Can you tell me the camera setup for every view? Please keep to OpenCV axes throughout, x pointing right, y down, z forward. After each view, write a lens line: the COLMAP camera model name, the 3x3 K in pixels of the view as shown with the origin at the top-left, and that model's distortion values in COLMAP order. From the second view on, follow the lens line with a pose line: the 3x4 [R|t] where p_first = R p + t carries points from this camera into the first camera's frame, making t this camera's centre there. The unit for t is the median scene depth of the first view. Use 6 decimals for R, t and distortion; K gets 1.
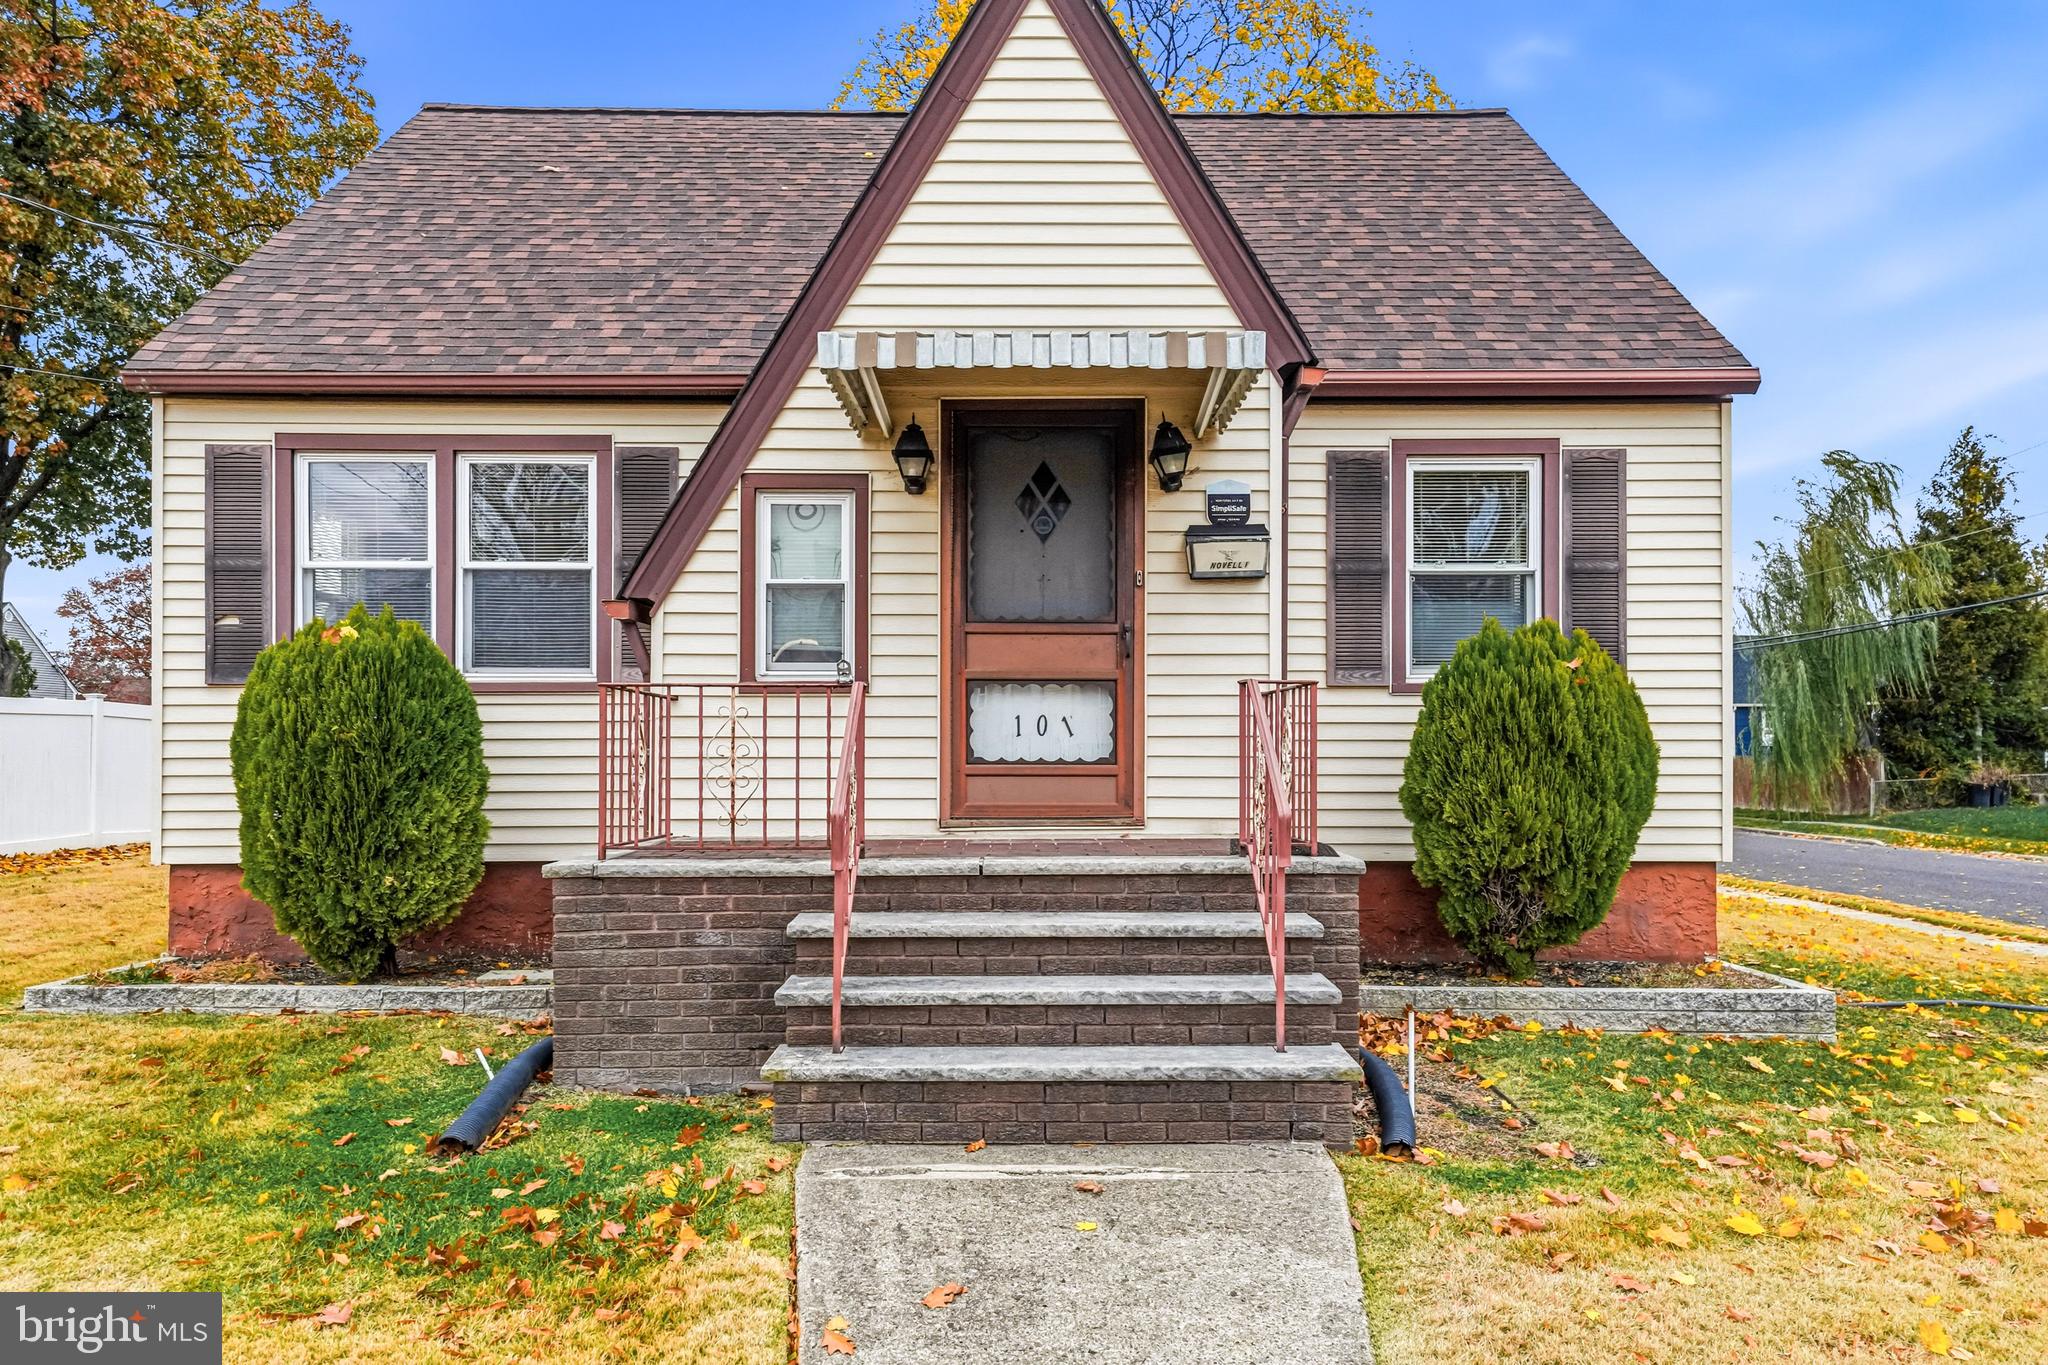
lens RADIAL K [[1292.6, 0, 1024.6], [0, 1292.6, 749.3], [0, 0, 1]] dist [0.002165, 0.000781]
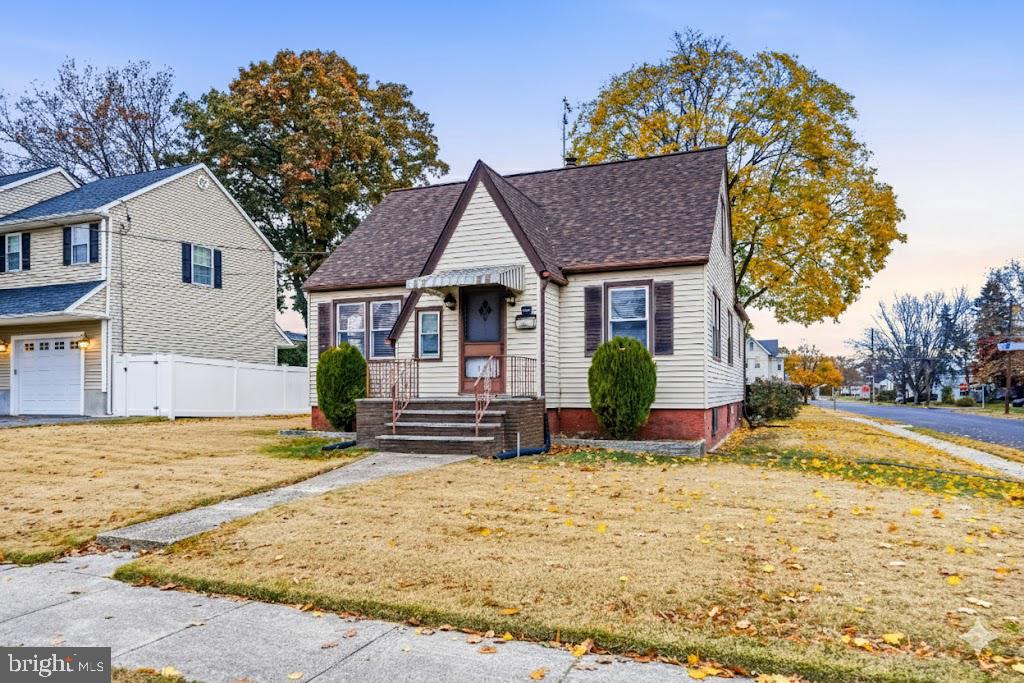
lens RADIAL K [[646.3, 0, 512.3], [0, 646.3, 374.9], [0, 0, 1]] dist [0.002165, 0.000781]
pose [[0.919060, -0.008537, -0.394025, 0.854929], [-0.001941, 0.999655, -0.026187, 0.050740], [0.394113, 0.024832, 0.918726, -0.734504]]
